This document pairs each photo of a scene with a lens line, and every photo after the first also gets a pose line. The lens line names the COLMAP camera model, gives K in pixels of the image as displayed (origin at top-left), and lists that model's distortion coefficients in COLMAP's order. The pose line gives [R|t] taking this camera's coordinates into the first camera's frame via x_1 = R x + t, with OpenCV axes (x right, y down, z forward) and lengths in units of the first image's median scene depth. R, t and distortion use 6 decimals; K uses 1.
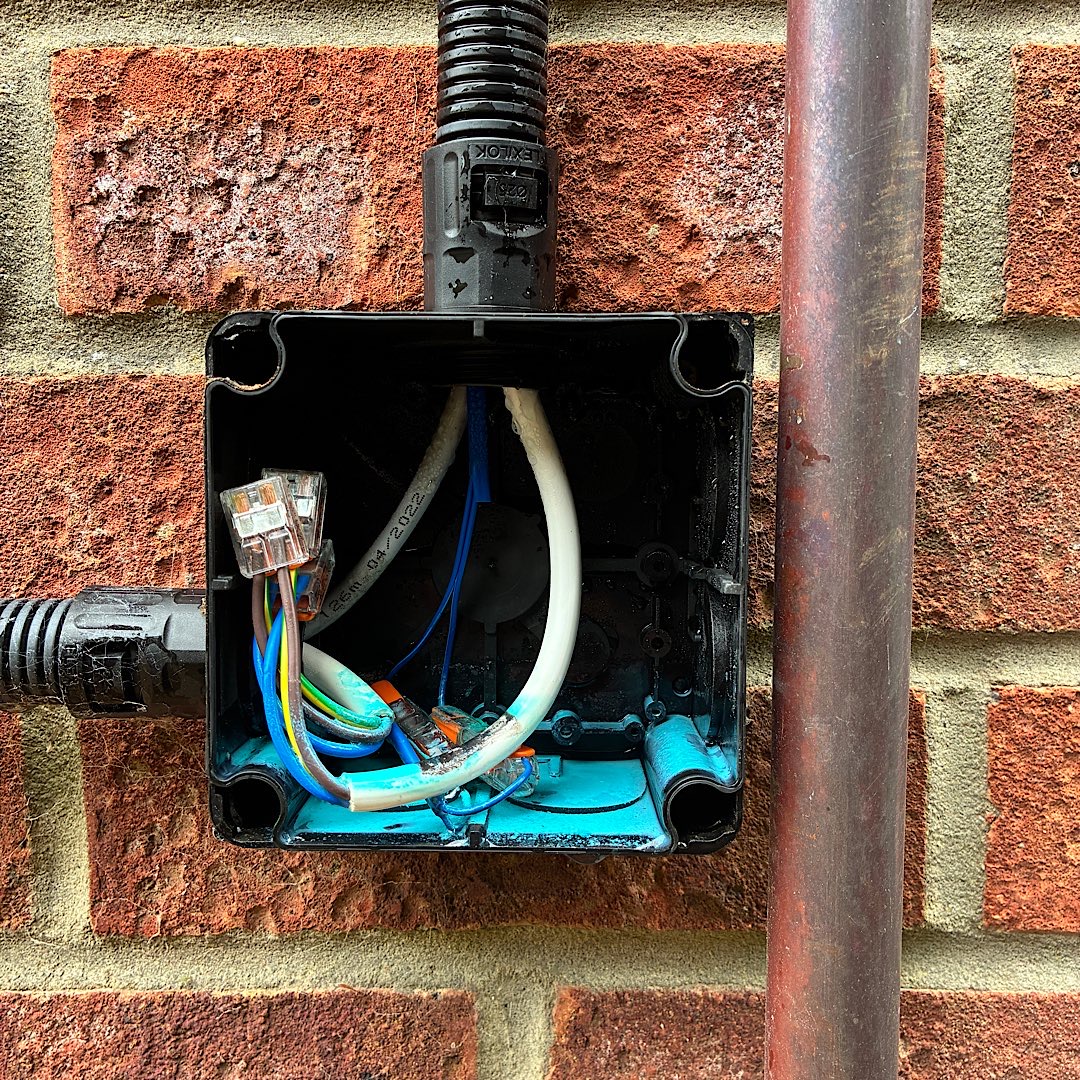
lens RADIAL K [[1126.2, 0, 540.6], [0, 1126.2, 539.1], [0, 0, 1]] dist [0.019457, 0.000000]
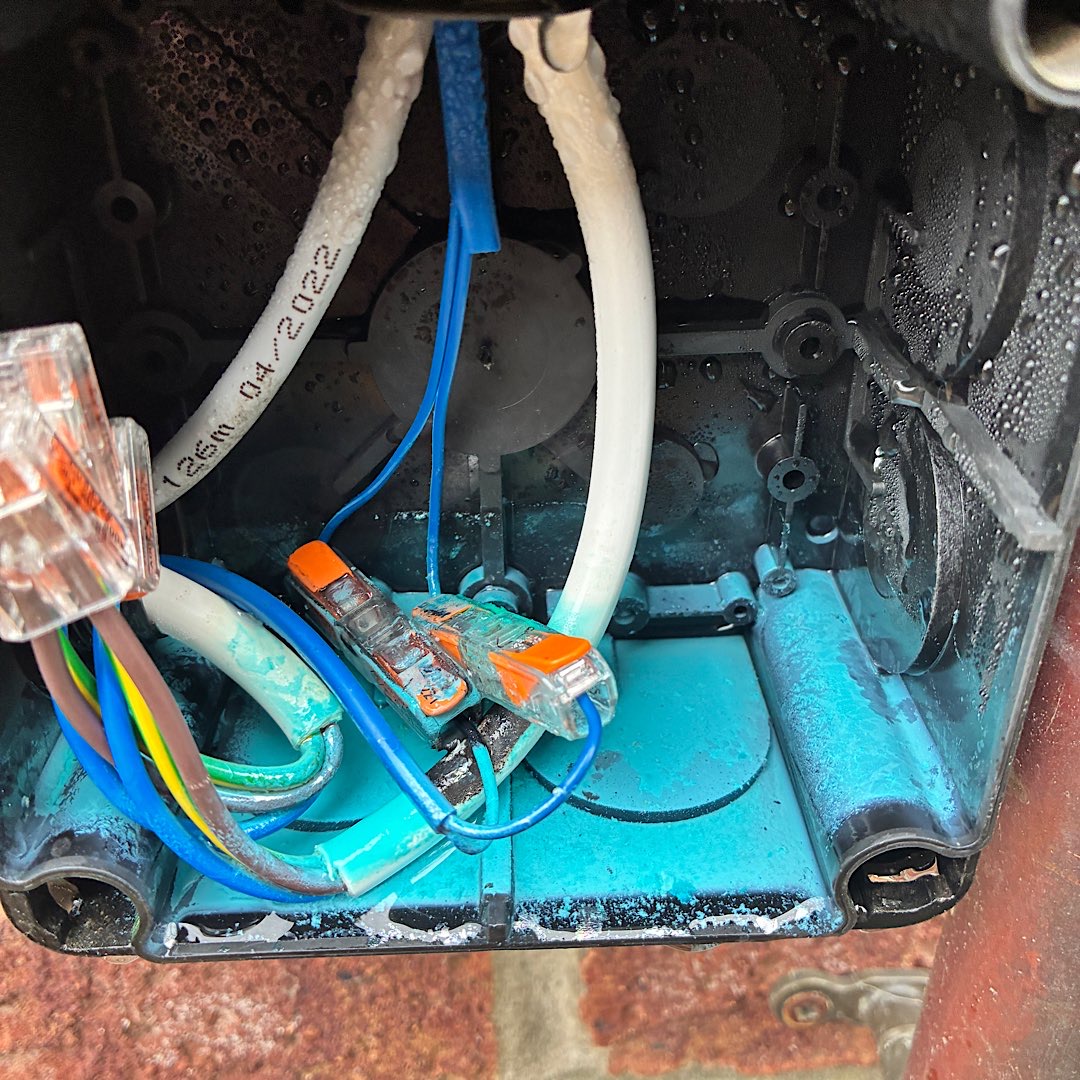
lens RADIAL K [[1126.2, 0, 540.4], [0, 1126.2, 540.6], [0, 0, 1]] dist [0.019457, 0.000000]
pose [[0.998571, -0.043751, 0.030696, -0.039814], [0.023597, 0.876252, 0.481275, -0.155406], [-0.047953, -0.479863, 0.876032, 0.527683]]
